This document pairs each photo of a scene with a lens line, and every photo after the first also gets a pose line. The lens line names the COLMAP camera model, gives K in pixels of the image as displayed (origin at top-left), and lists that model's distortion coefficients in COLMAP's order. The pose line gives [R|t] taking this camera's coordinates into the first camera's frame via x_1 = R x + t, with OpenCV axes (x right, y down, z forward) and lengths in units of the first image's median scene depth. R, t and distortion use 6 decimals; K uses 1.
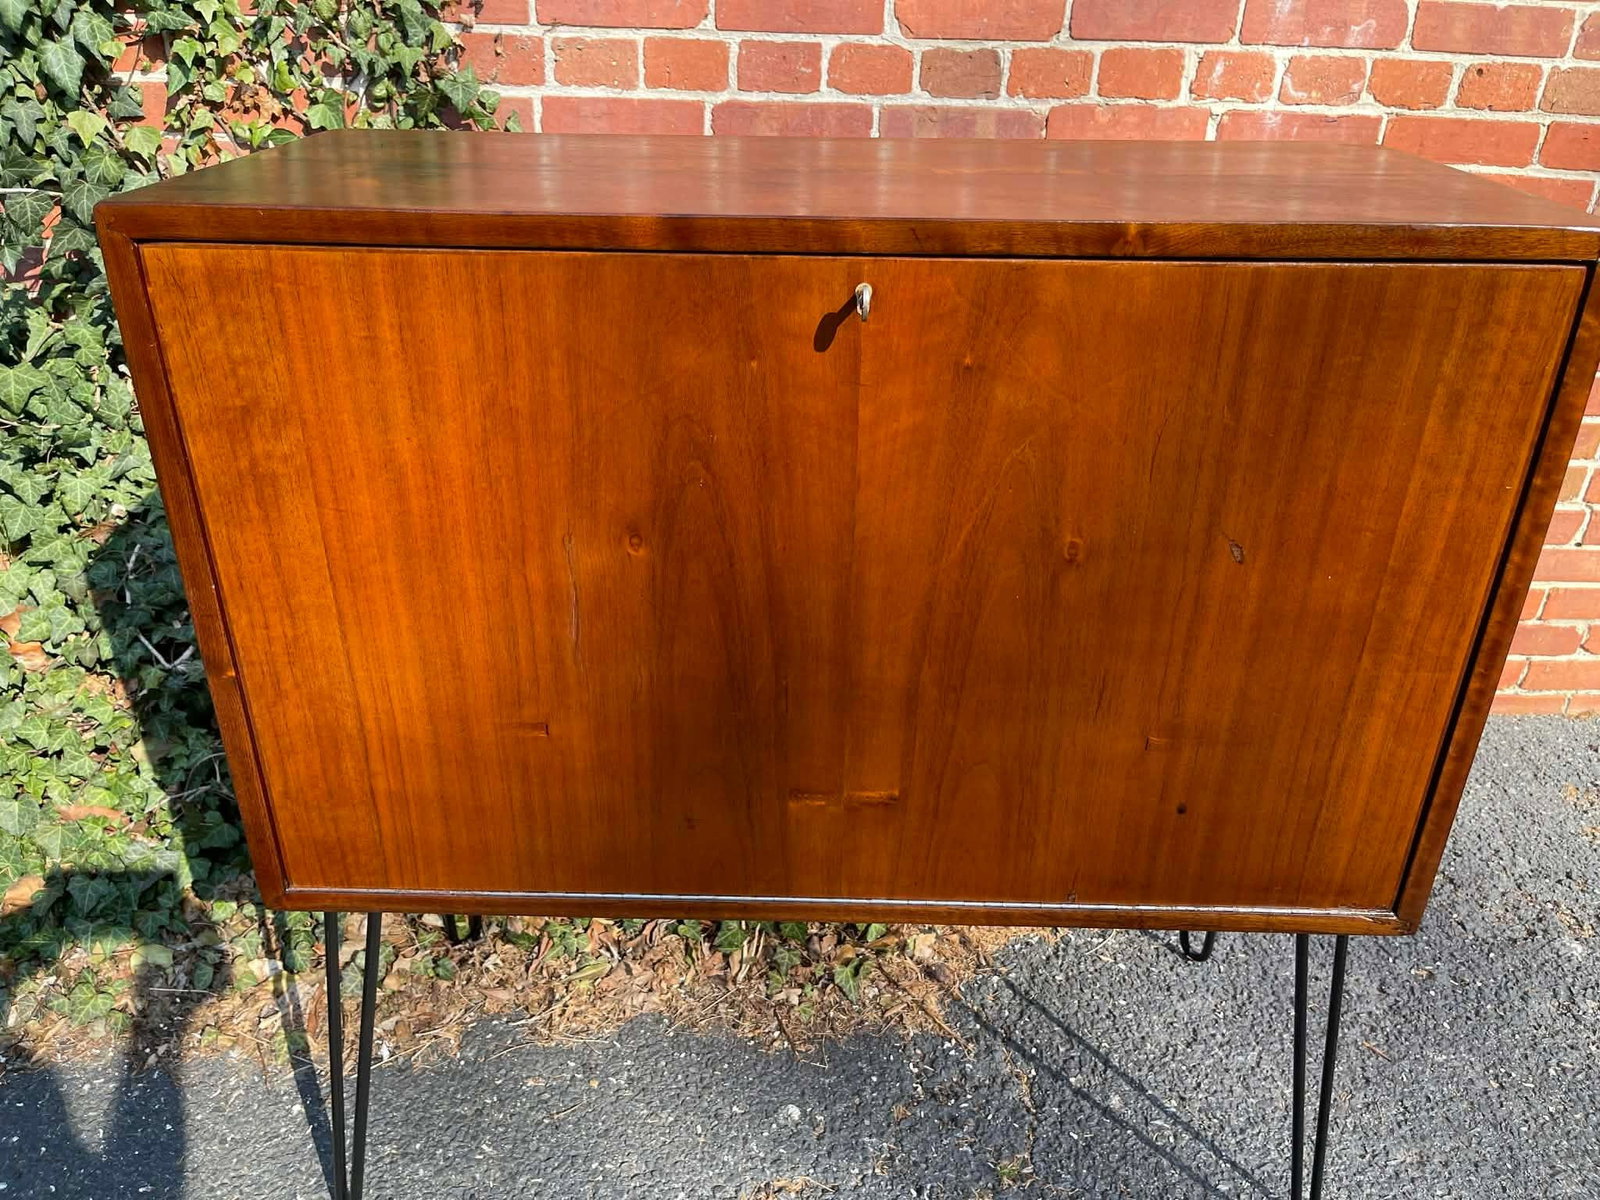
lens RADIAL K [[1216.3, 0, 806.6], [0, 1216.3, 609.1], [0, 0, 1]] dist [0.061954, -0.081759]
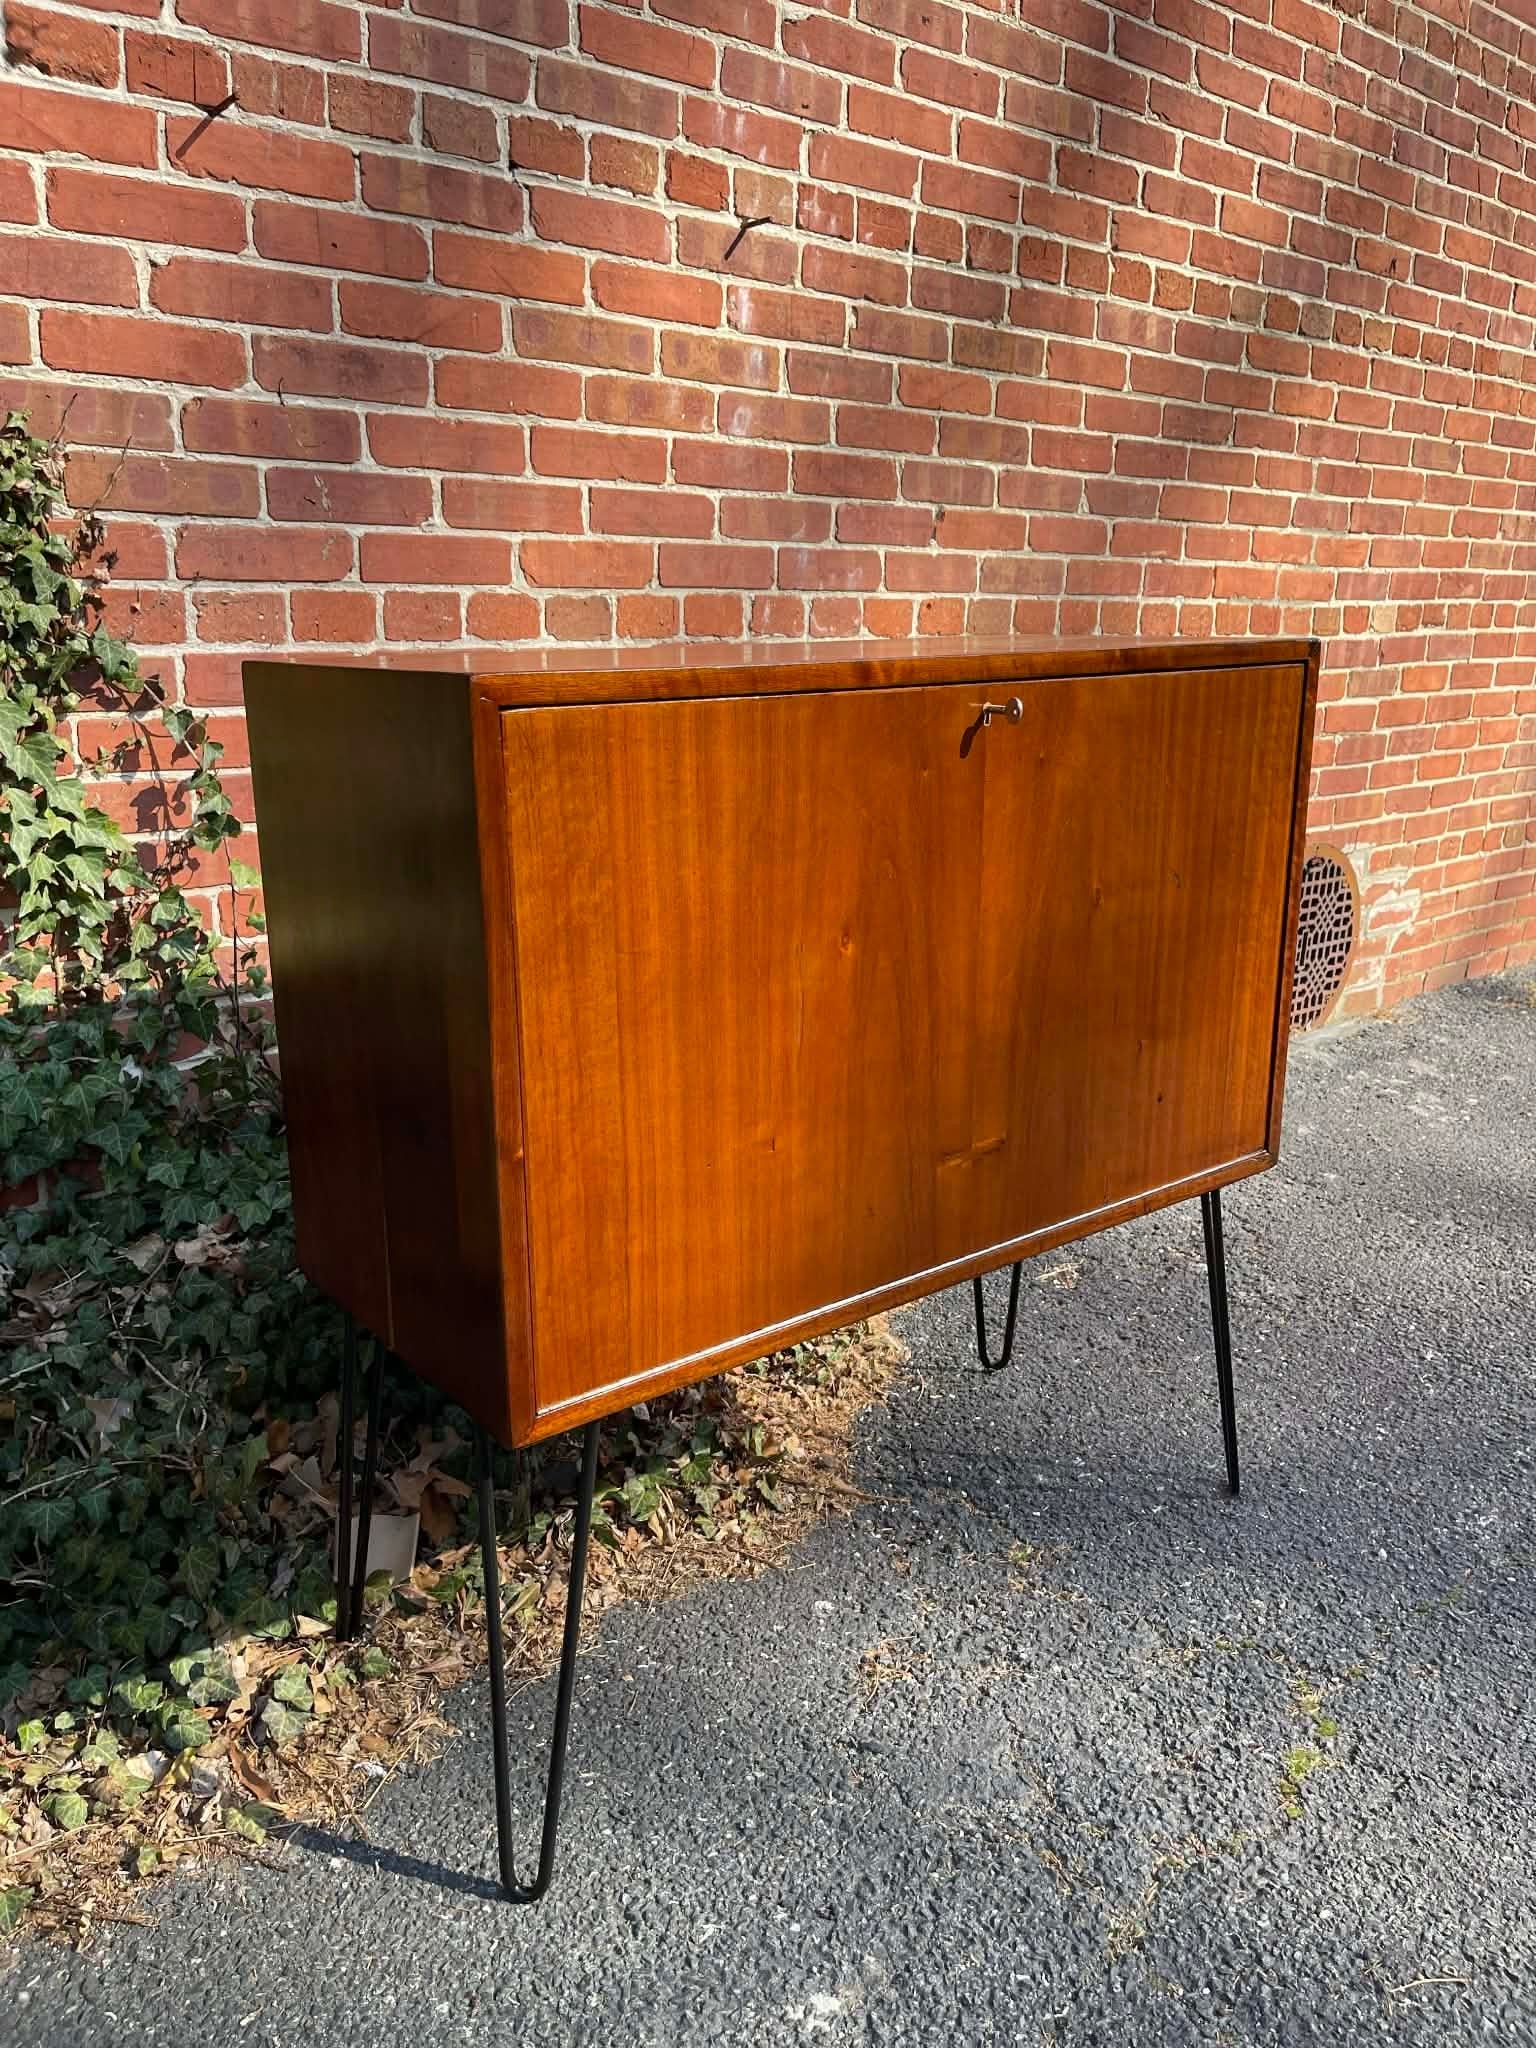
lens RADIAL K [[1556.8, 0, 783.3], [0, 1556.8, 1026.5], [0, 0, 1]] dist [0.061954, -0.081759]
pose [[0.775969, -0.186727, 0.602500, -0.628583], [0.308351, 0.945562, -0.104081, 0.090676], [-0.550266, 0.266545, 0.791304, -0.066905]]
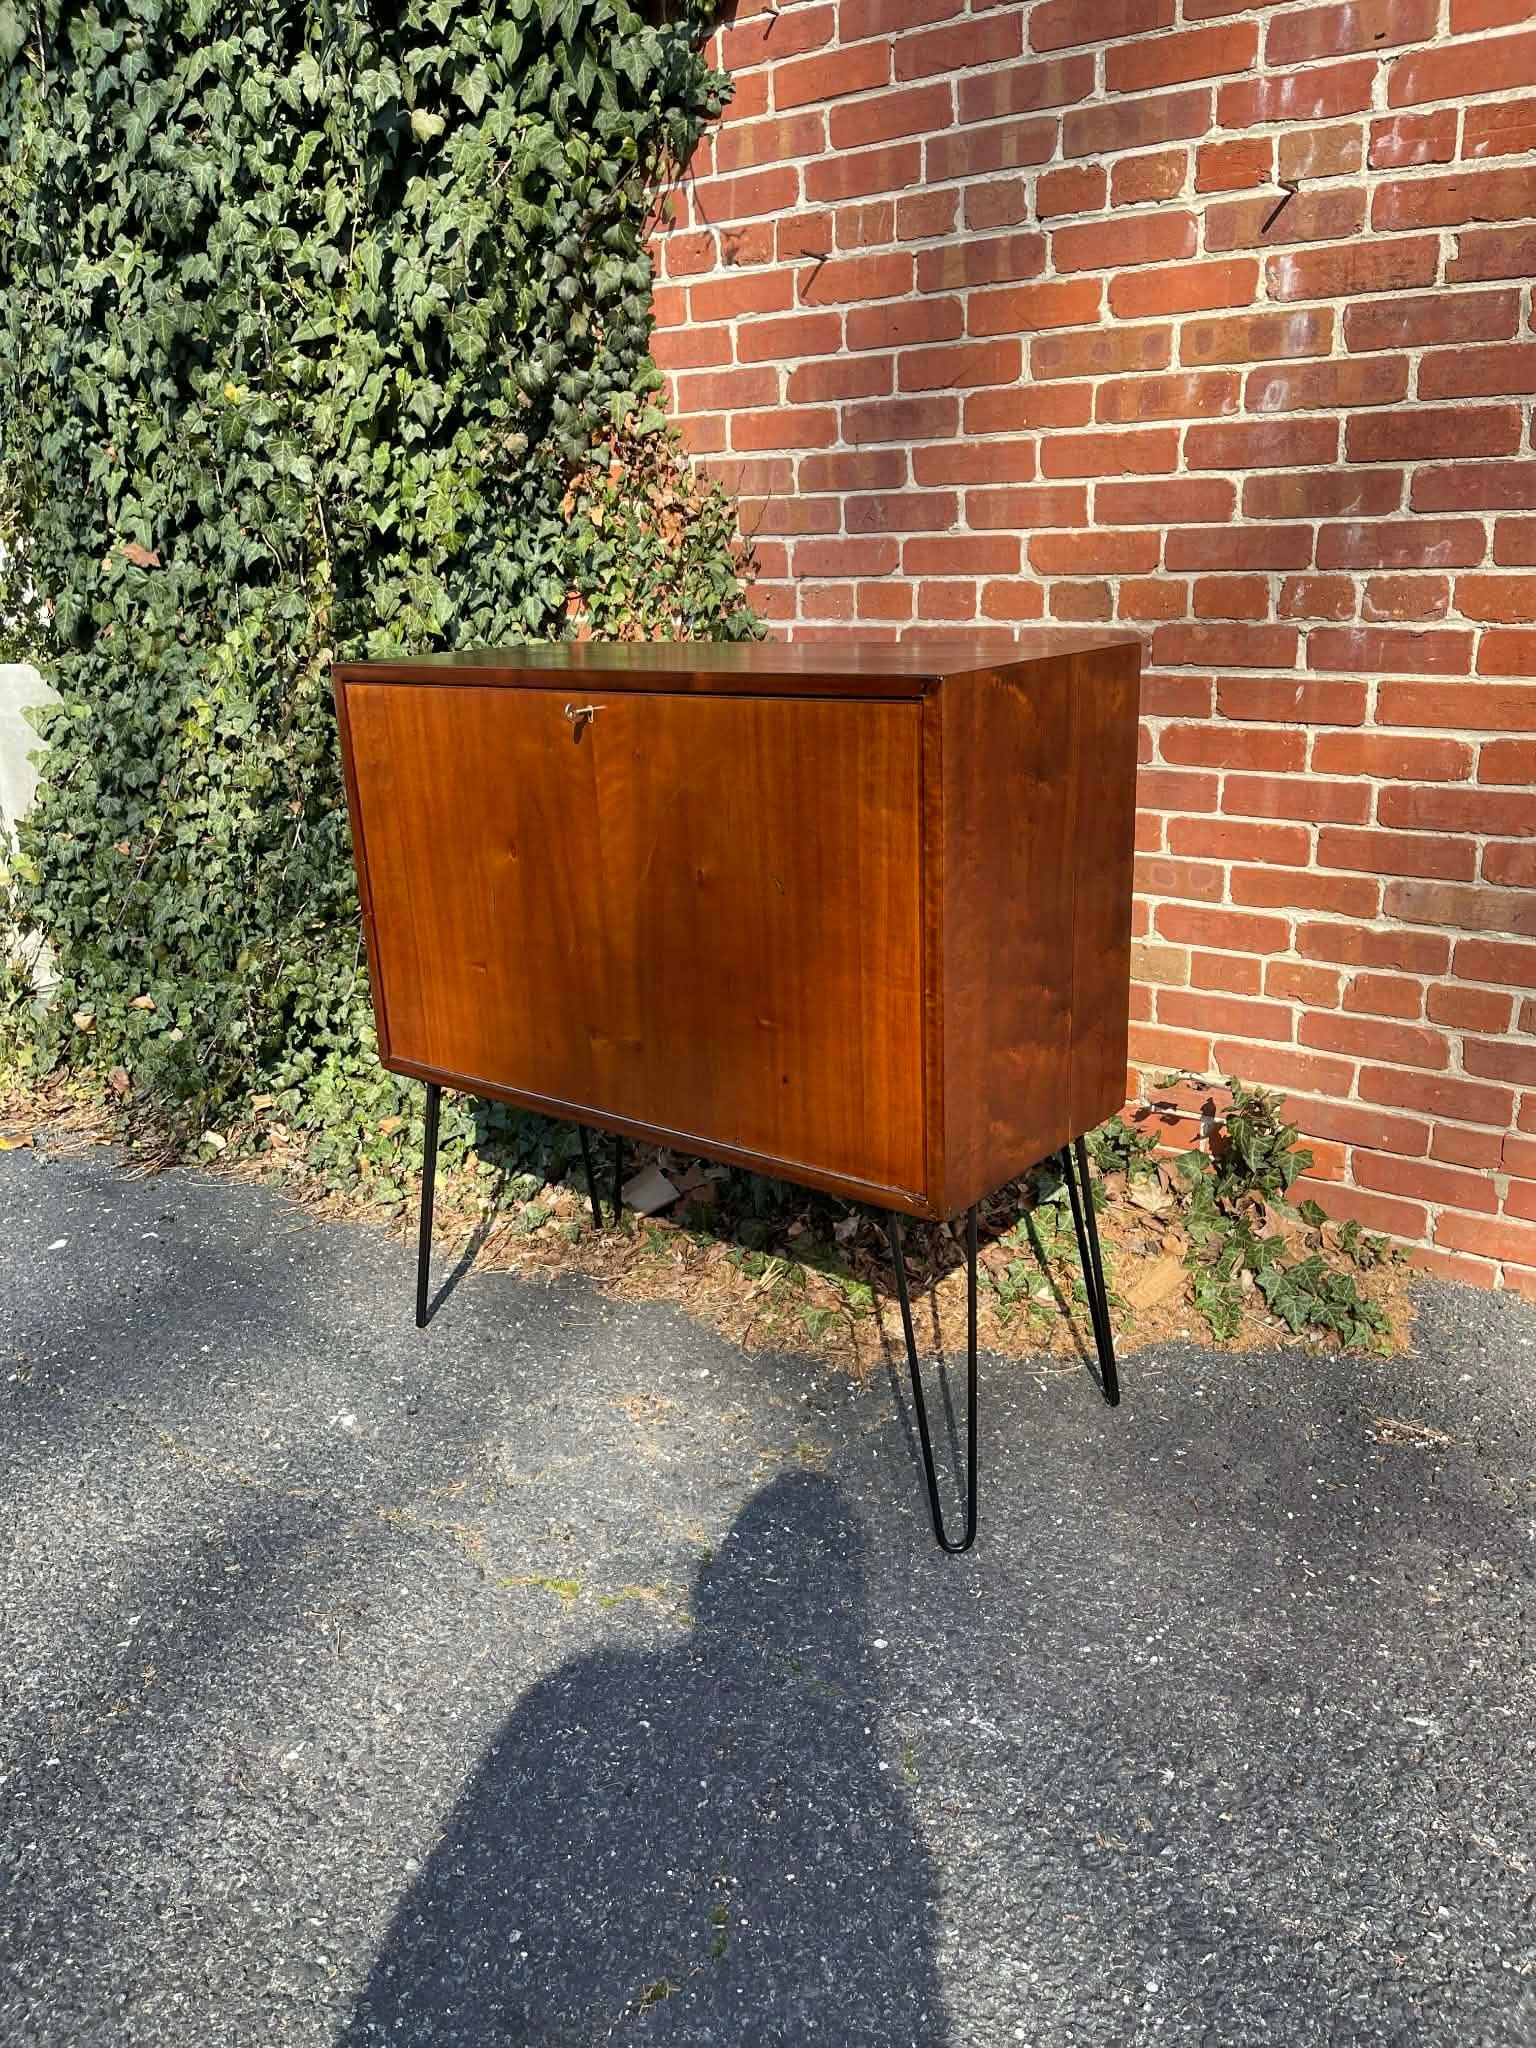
lens RADIAL K [[1556.8, 0, 744.0], [0, 1556.8, 1022.6], [0, 0, 1]] dist [0.061954, -0.081759]
pose [[0.777594, 0.138110, -0.613411, 0.881314], [-0.240318, 0.966790, -0.086967, 0.171721], [0.581028, 0.215039, 0.784961, -0.298554]]
